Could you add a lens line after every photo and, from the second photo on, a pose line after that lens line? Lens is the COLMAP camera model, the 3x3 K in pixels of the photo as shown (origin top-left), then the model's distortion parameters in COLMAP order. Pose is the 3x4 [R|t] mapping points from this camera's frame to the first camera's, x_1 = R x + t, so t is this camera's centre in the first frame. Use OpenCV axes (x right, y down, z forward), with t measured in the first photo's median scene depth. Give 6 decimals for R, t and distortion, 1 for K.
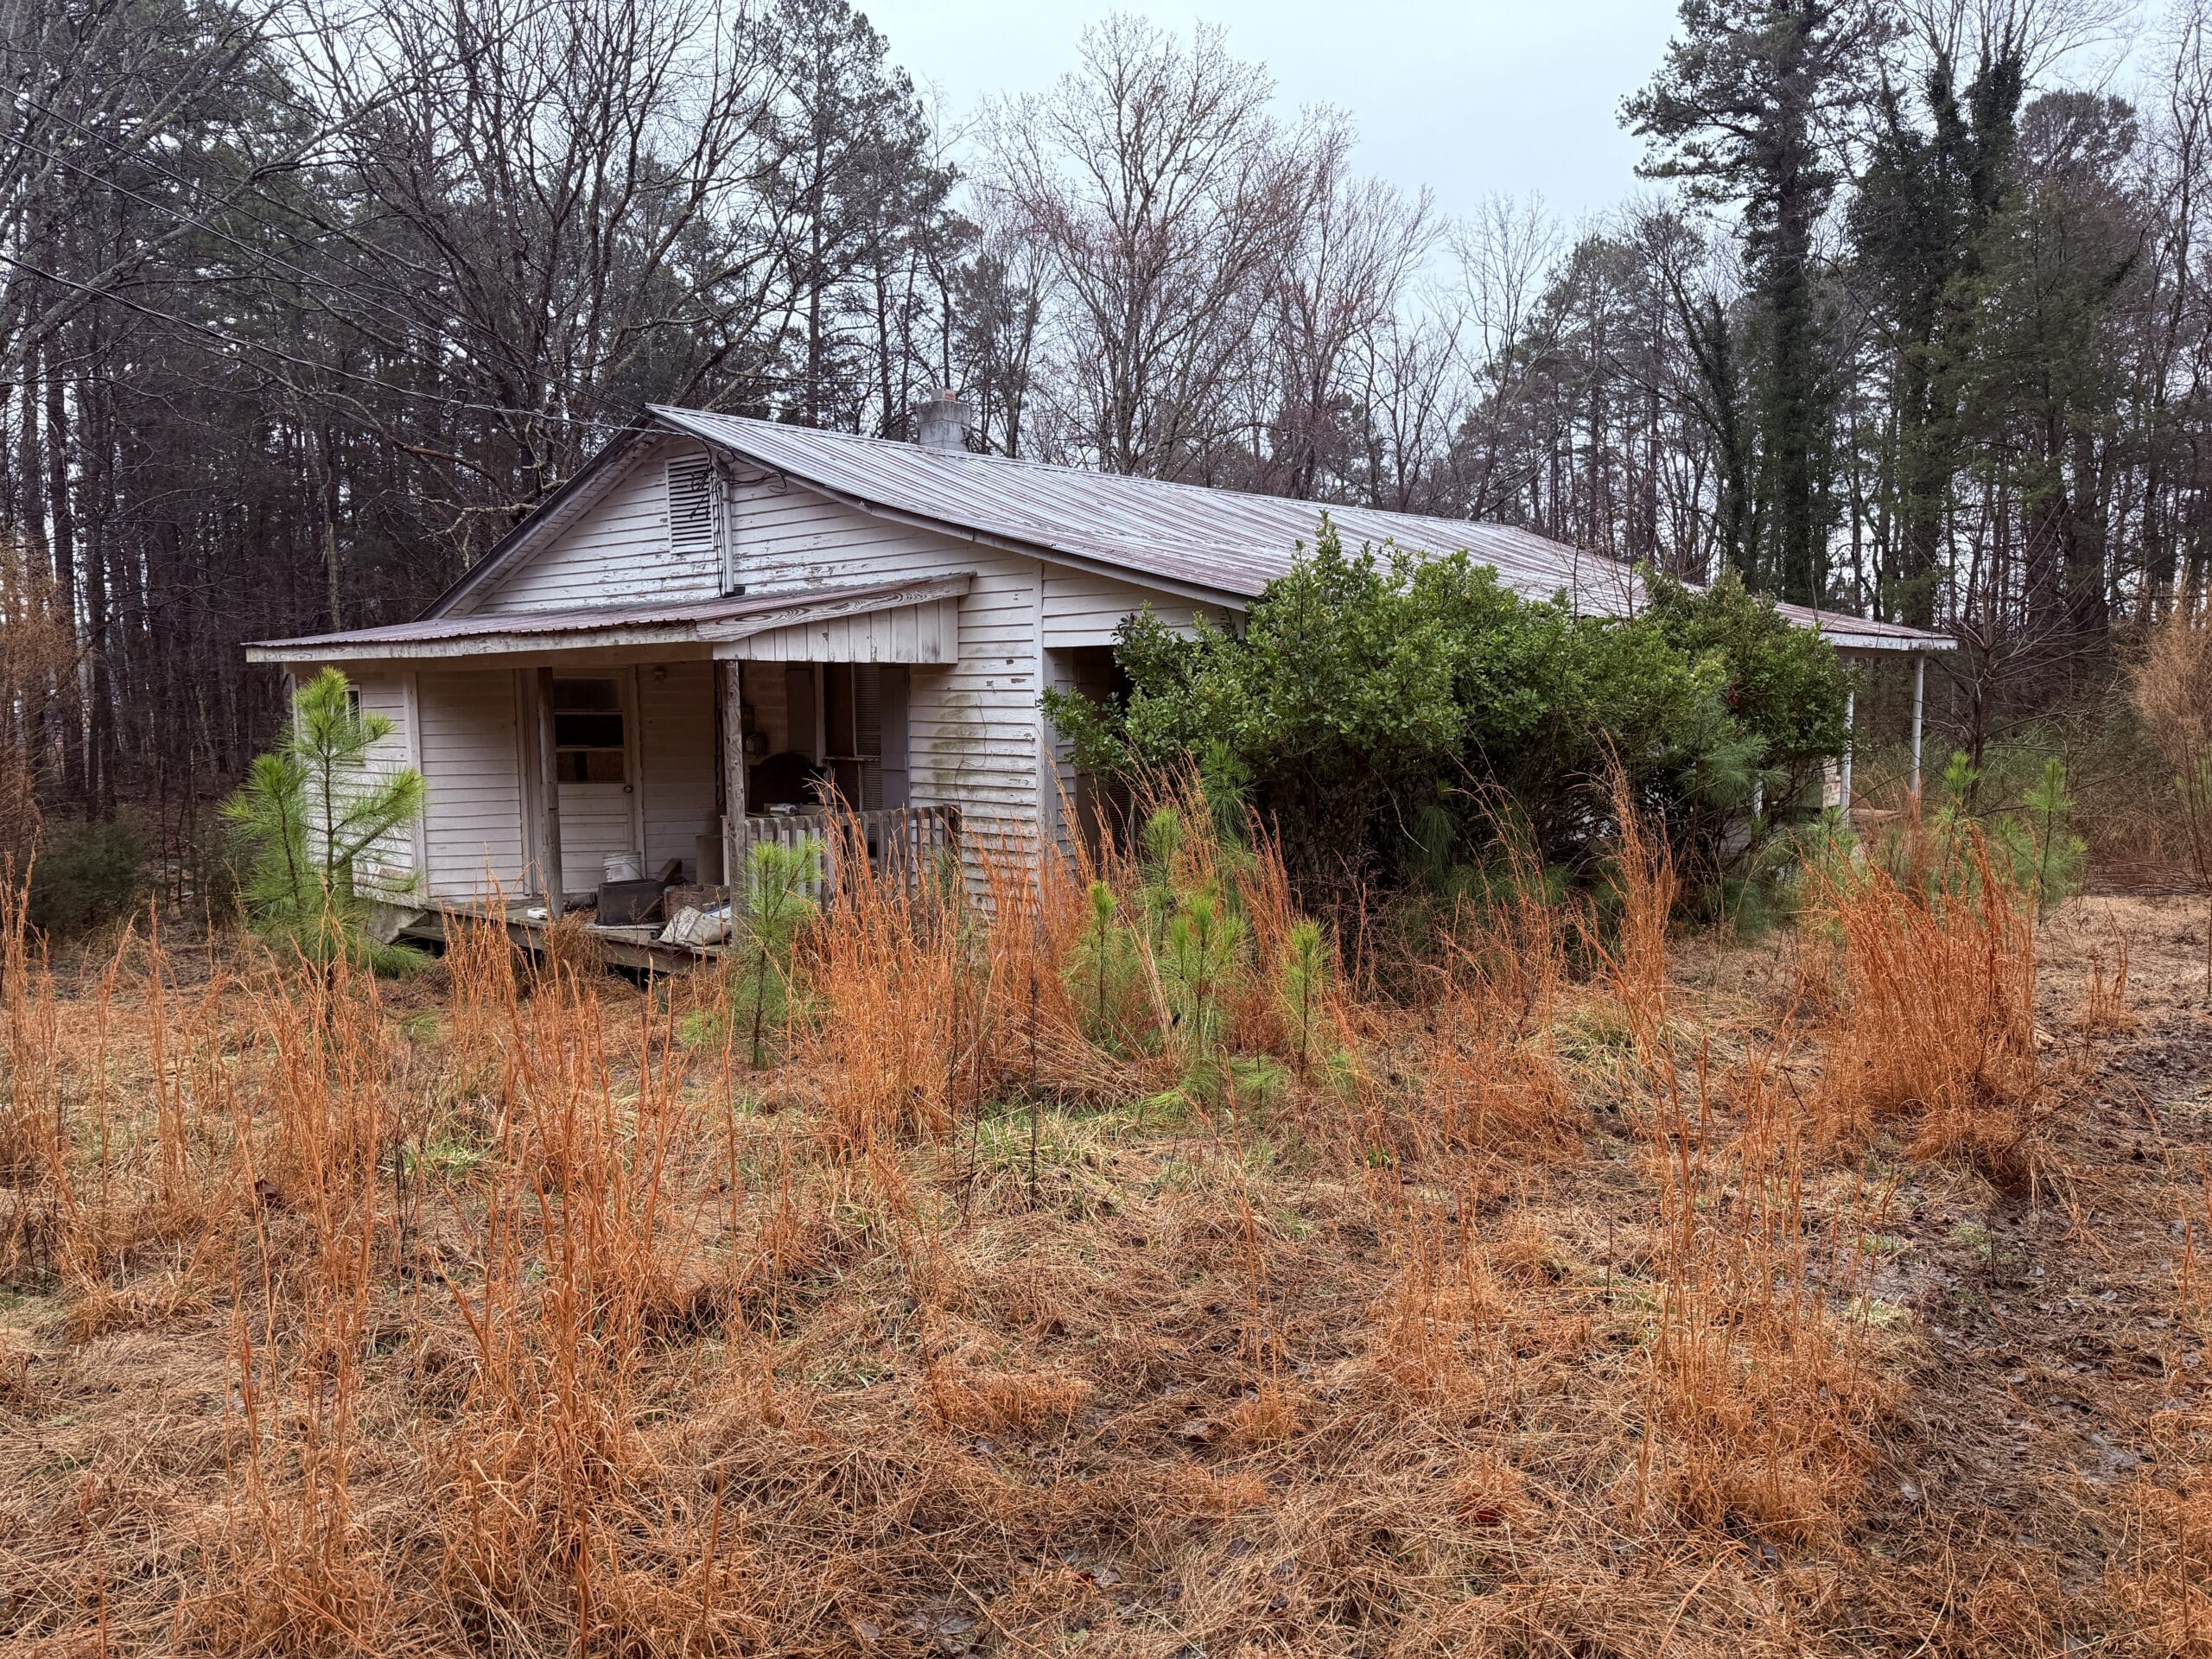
lens RADIAL K [[1503.4, 0, 1107.3], [0, 1503.4, 836.3], [0, 0, 1]] dist [0.008459, -0.009720]
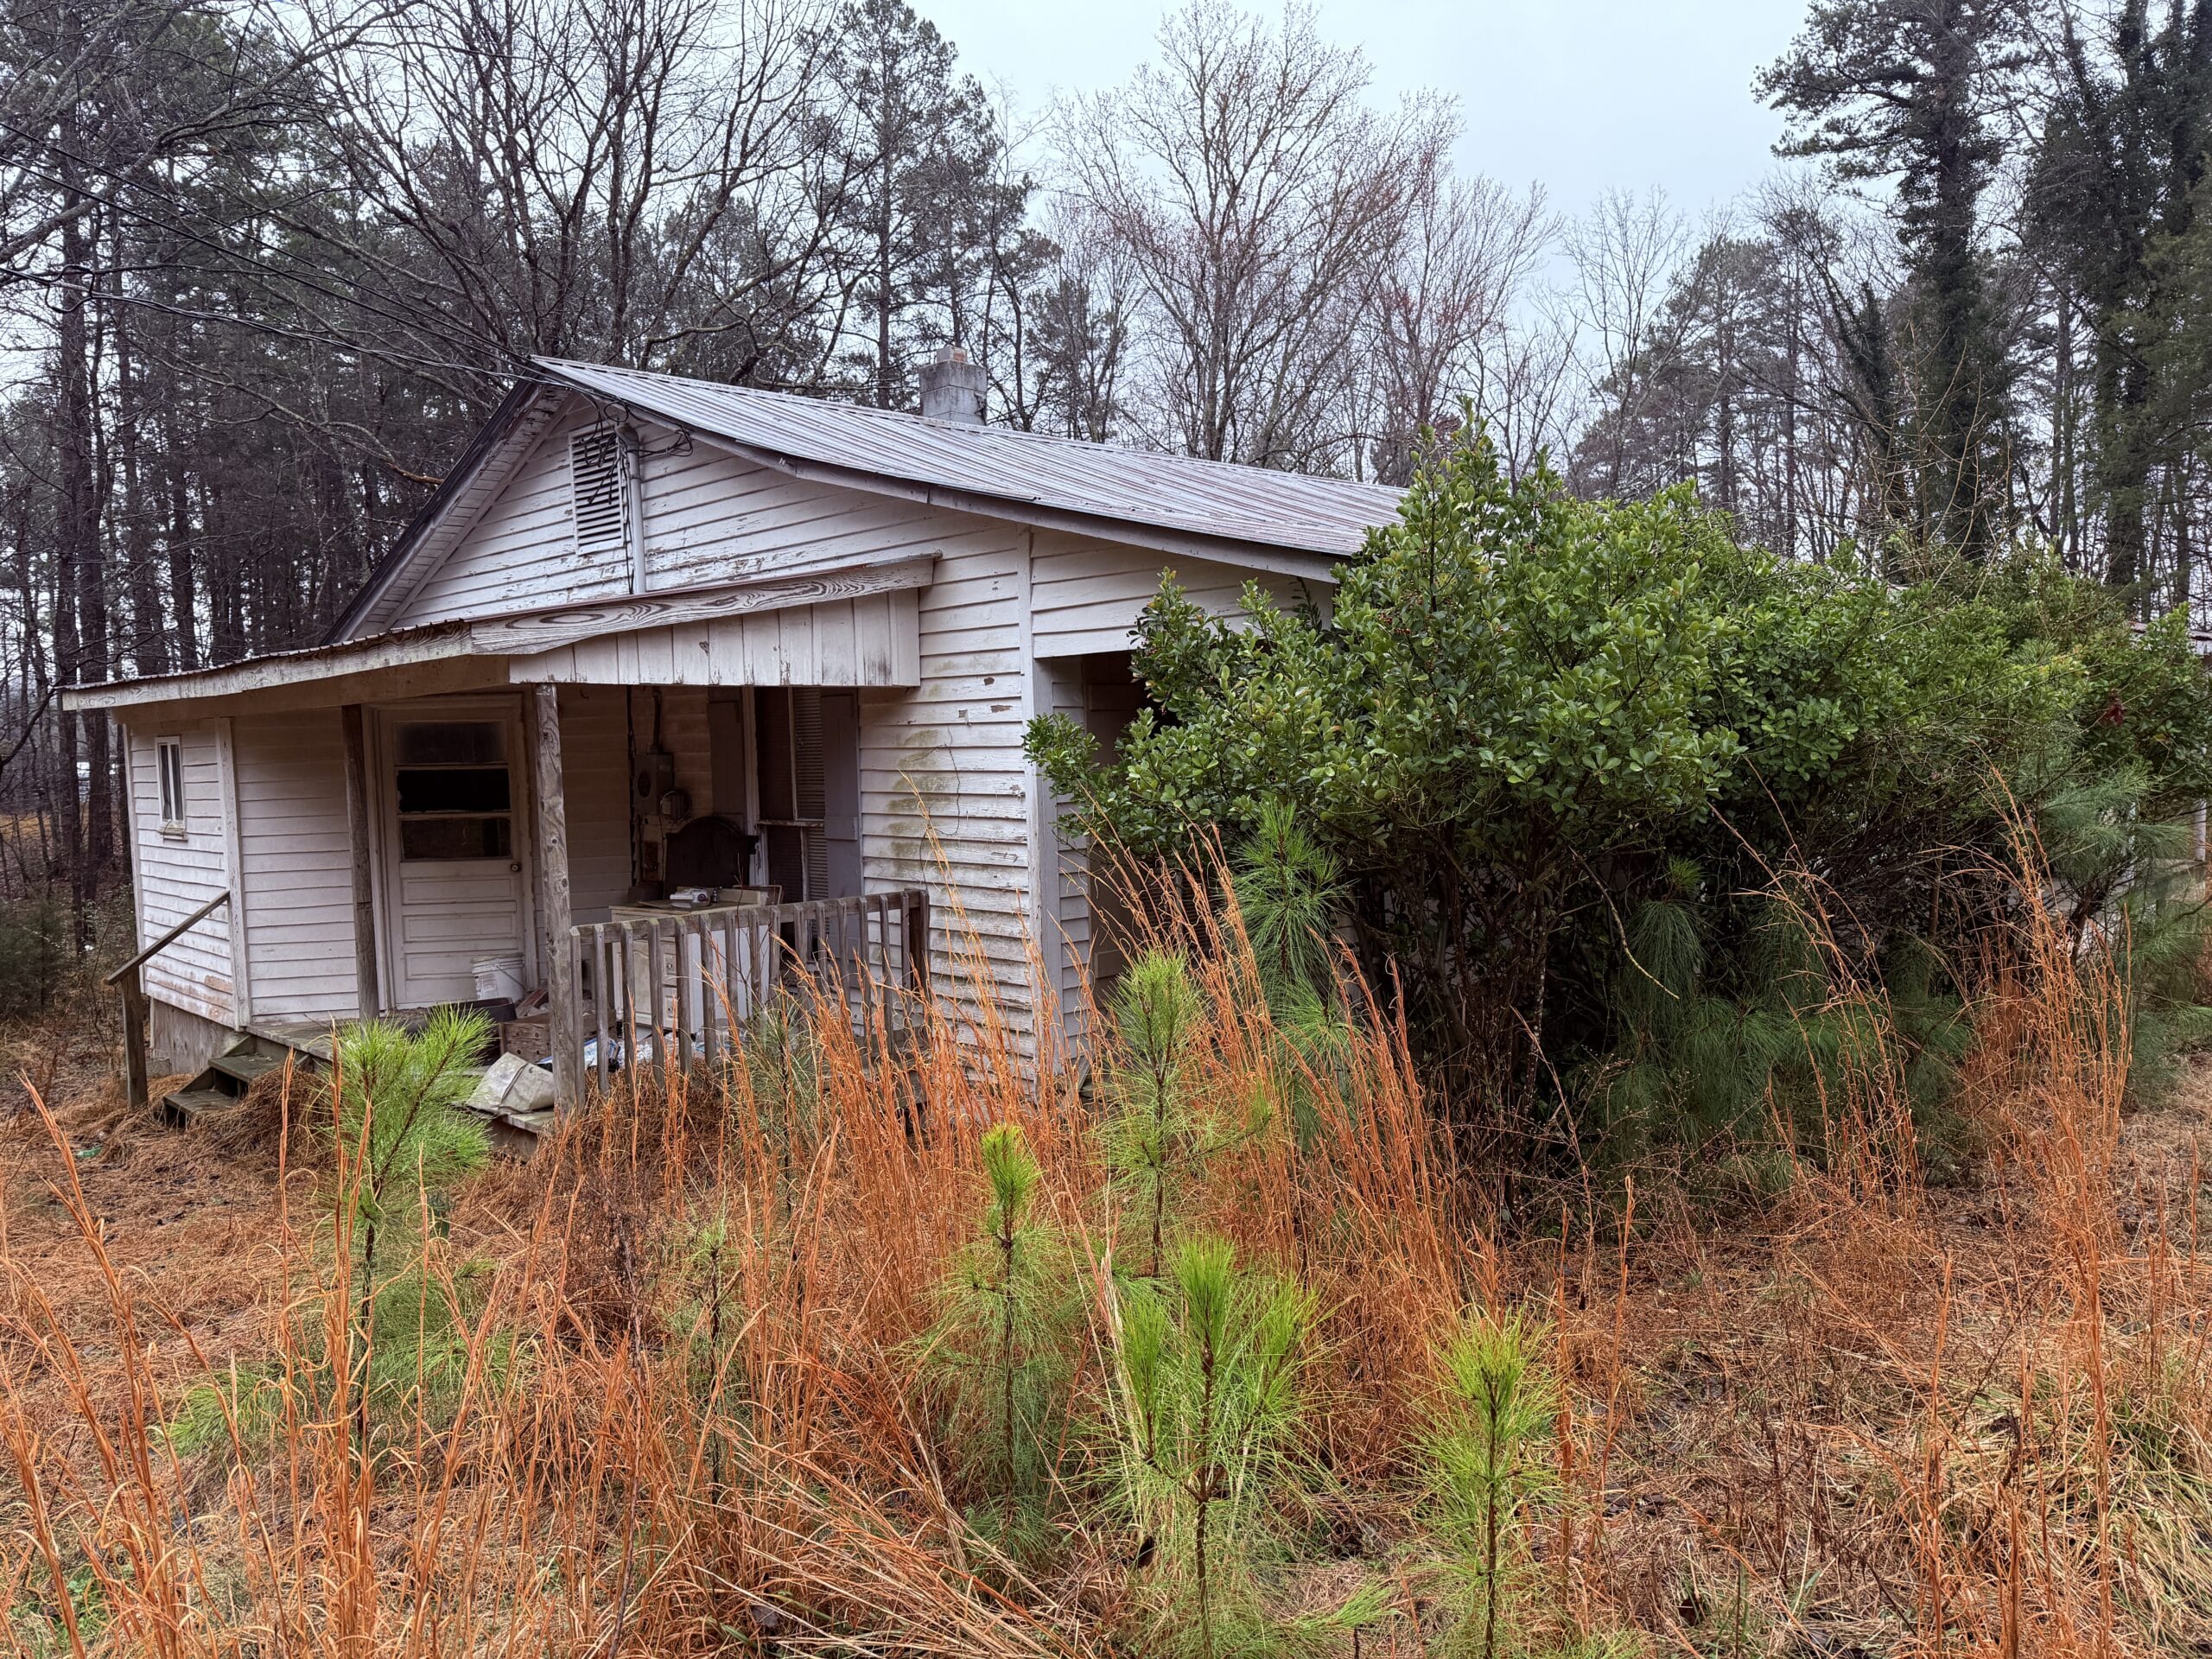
lens RADIAL K [[1503.4, 0, 1101.4], [0, 1503.4, 827.4], [0, 0, 1]] dist [0.008459, -0.009720]
pose [[0.997037, -0.014728, -0.075500, 0.009735], [0.012169, 0.999339, -0.034247, -0.007010], [0.075954, 0.033227, 0.996558, 0.088152]]
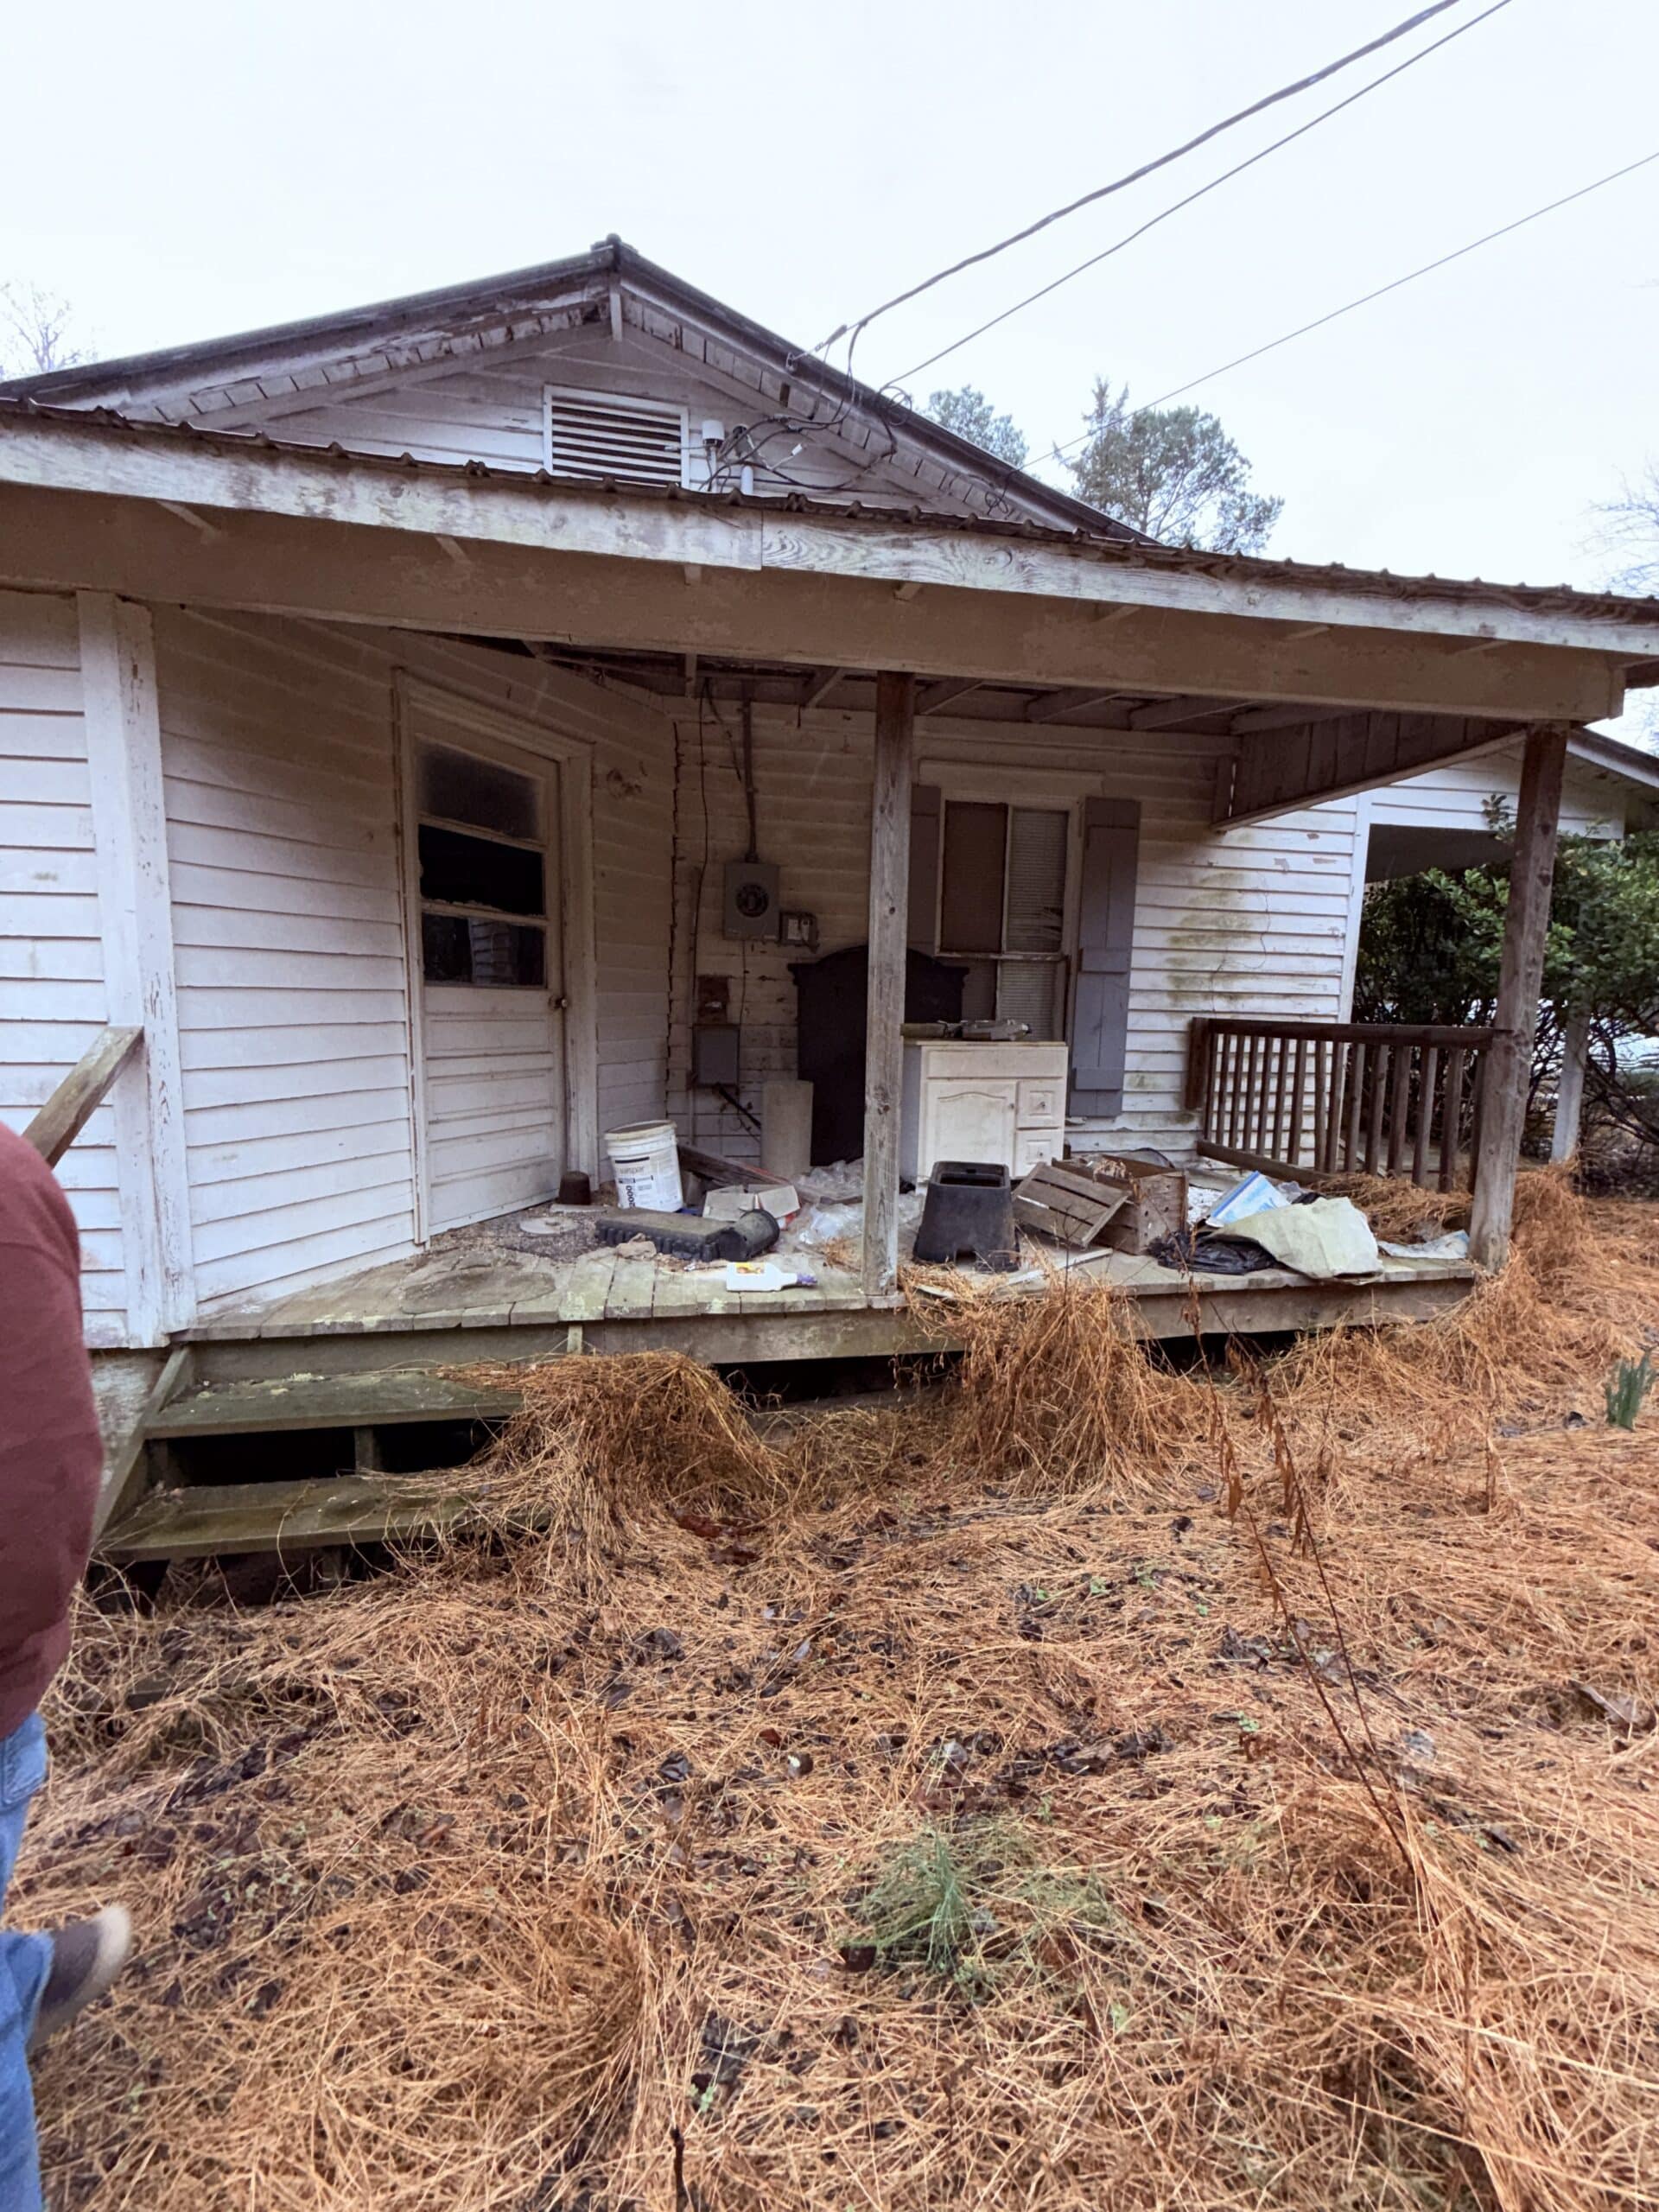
lens RADIAL K [[888.4, 0, 831.6], [0, 888.4, 1097.5], [0, 0, 1]] dist [0.004183, 0.000342]
pose [[0.642168, -0.072431, 0.763135, -0.162026], [0.036329, 0.997283, 0.064084, -0.004582], [-0.765703, -0.013428, 0.643054, 0.239650]]
